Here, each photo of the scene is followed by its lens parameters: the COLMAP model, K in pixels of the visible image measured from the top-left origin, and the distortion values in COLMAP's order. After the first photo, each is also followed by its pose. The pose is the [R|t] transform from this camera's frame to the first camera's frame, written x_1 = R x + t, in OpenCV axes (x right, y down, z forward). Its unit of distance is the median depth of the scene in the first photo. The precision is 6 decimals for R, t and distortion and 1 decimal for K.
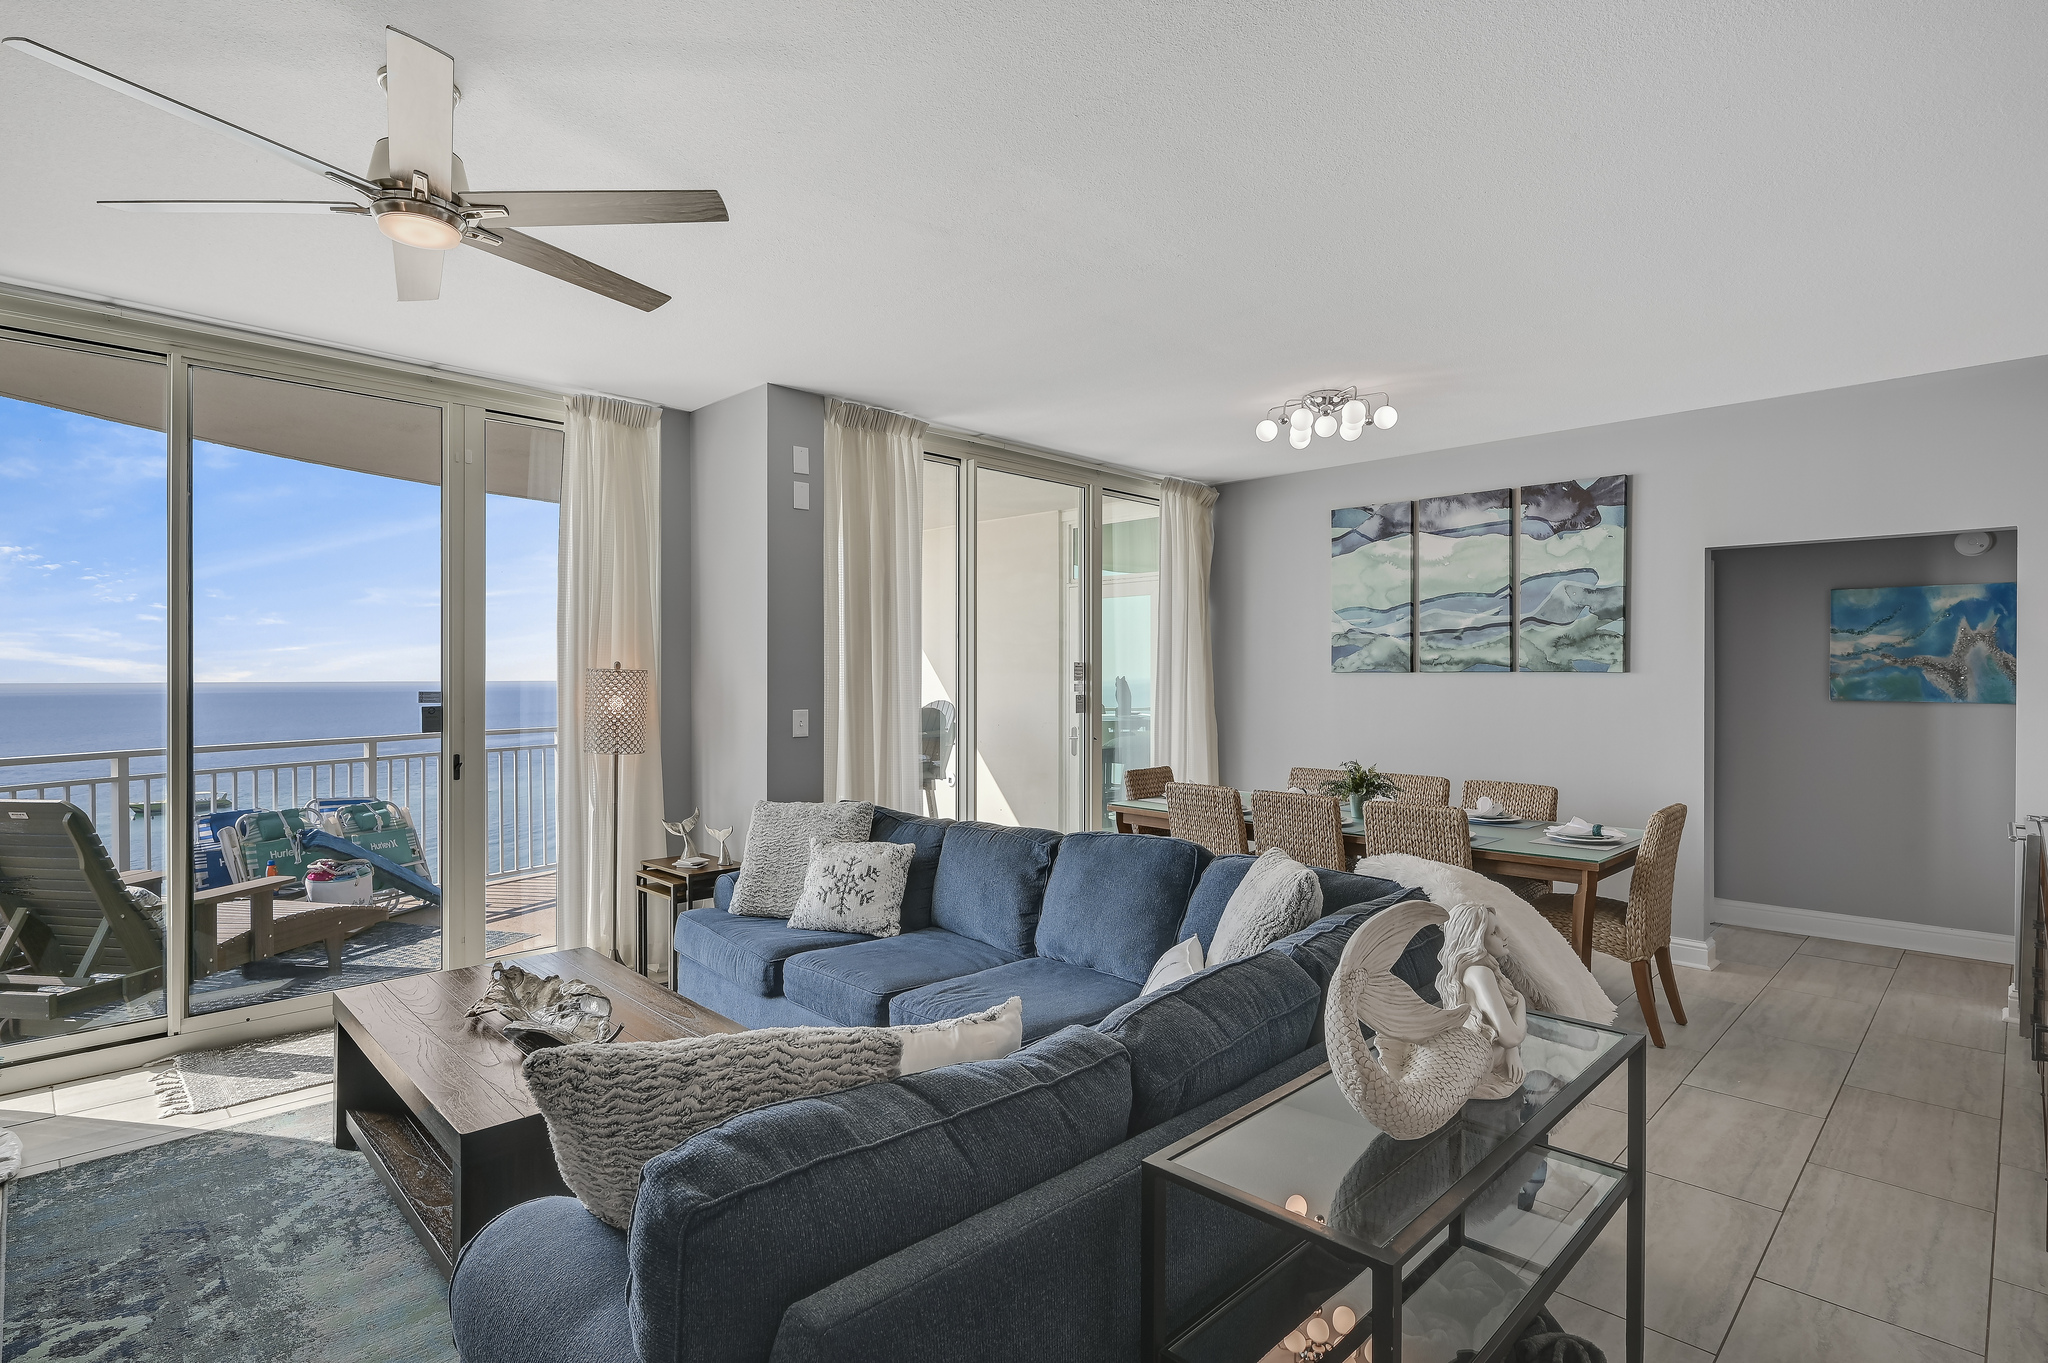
lens RADIAL K [[1002.6, 0, 1022.6], [0, 1002.6, 675.8], [0, 0, 1]] dist [-0.000342, -0.000141]
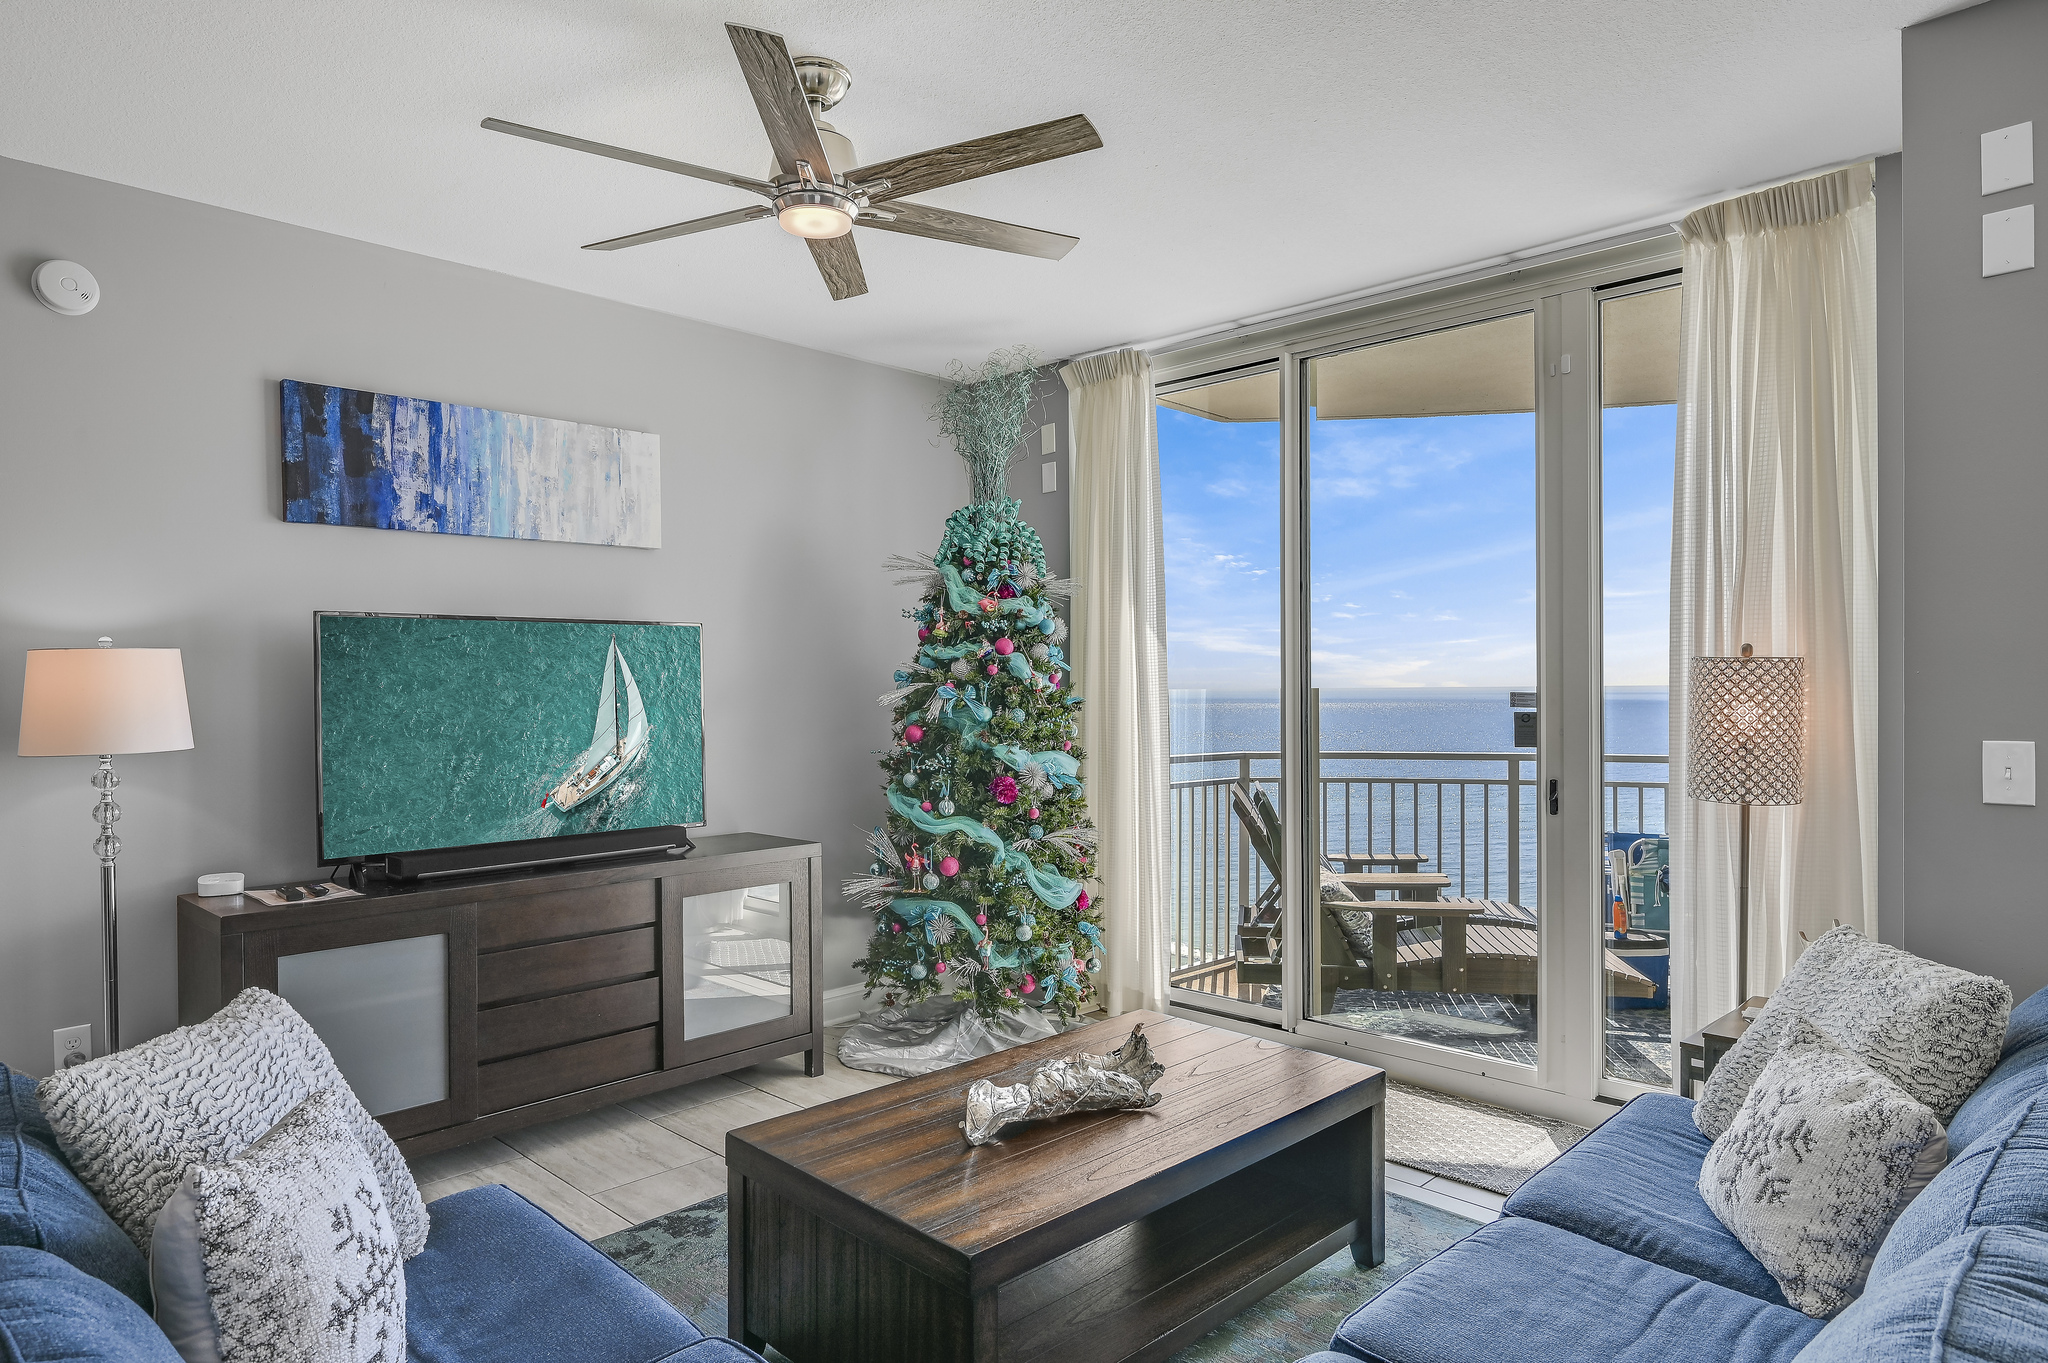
lens RADIAL K [[1241.2, 0, 1023.6], [0, 1241.2, 684.8], [0, 0, 1]] dist [-0.008229, -0.000909]
pose [[0.011193, 0.004590, -0.999927, 0.370635], [0.003135, 0.999984, 0.004626, 0.005091], [0.999932, -0.003186, 0.011179, 0.694891]]
